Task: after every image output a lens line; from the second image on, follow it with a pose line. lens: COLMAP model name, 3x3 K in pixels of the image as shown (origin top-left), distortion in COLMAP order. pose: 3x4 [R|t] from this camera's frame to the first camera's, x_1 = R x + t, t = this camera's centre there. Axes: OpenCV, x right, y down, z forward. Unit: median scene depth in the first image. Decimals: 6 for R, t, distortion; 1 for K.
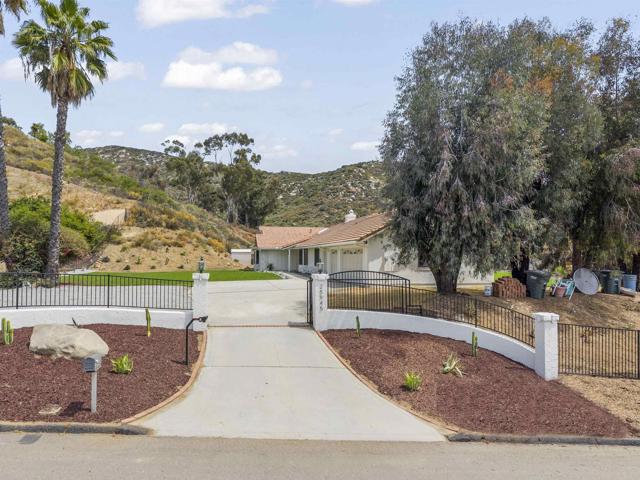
lens RADIAL K [[431.1, 0, 319.3], [0, 431.1, 242.8], [0, 0, 1]] dist [0.042729, -0.045718]
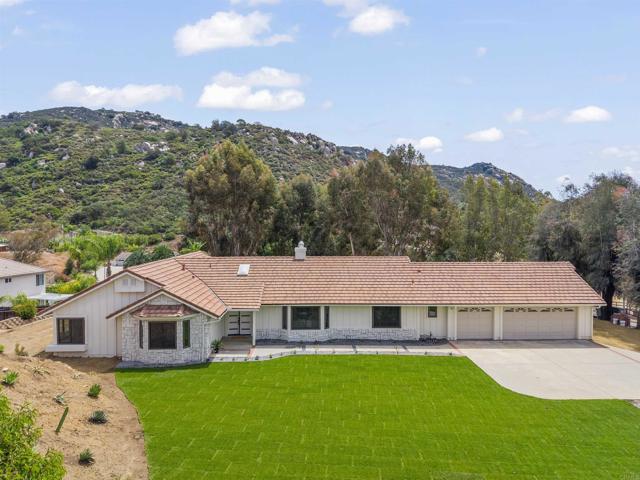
lens RADIAL K [[425.5, 0, 323.3], [0, 425.5, 241.5], [0, 0, 1]] dist [0.007820, -0.000153]
pose [[0.188203, -0.035917, 0.981473, -1.216066], [-0.032142, 0.998571, 0.042706, -0.204789], [-0.981604, -0.039583, 0.186780, 1.540568]]
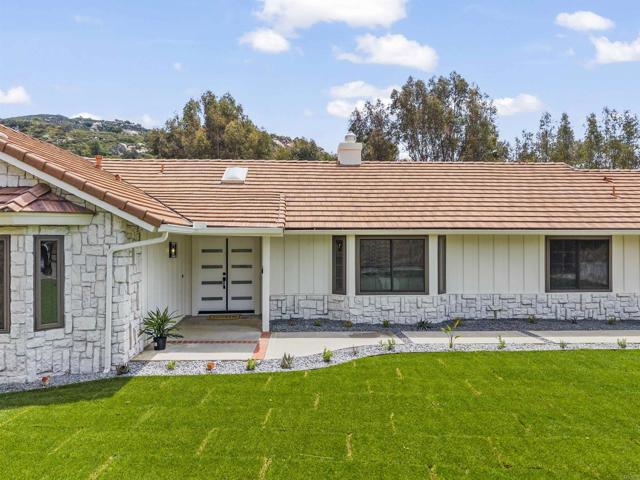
lens RADIAL K [[430.7, 0, 320.0], [0, 430.7, 240.0], [0, 0, 1]] dist [0.015162, -0.001538]
pose [[0.160202, -0.001441, 0.987083, -0.562839], [-0.029212, 0.999554, 0.006200, 0.030542], [-0.986652, -0.029828, 0.160088, 1.804155]]
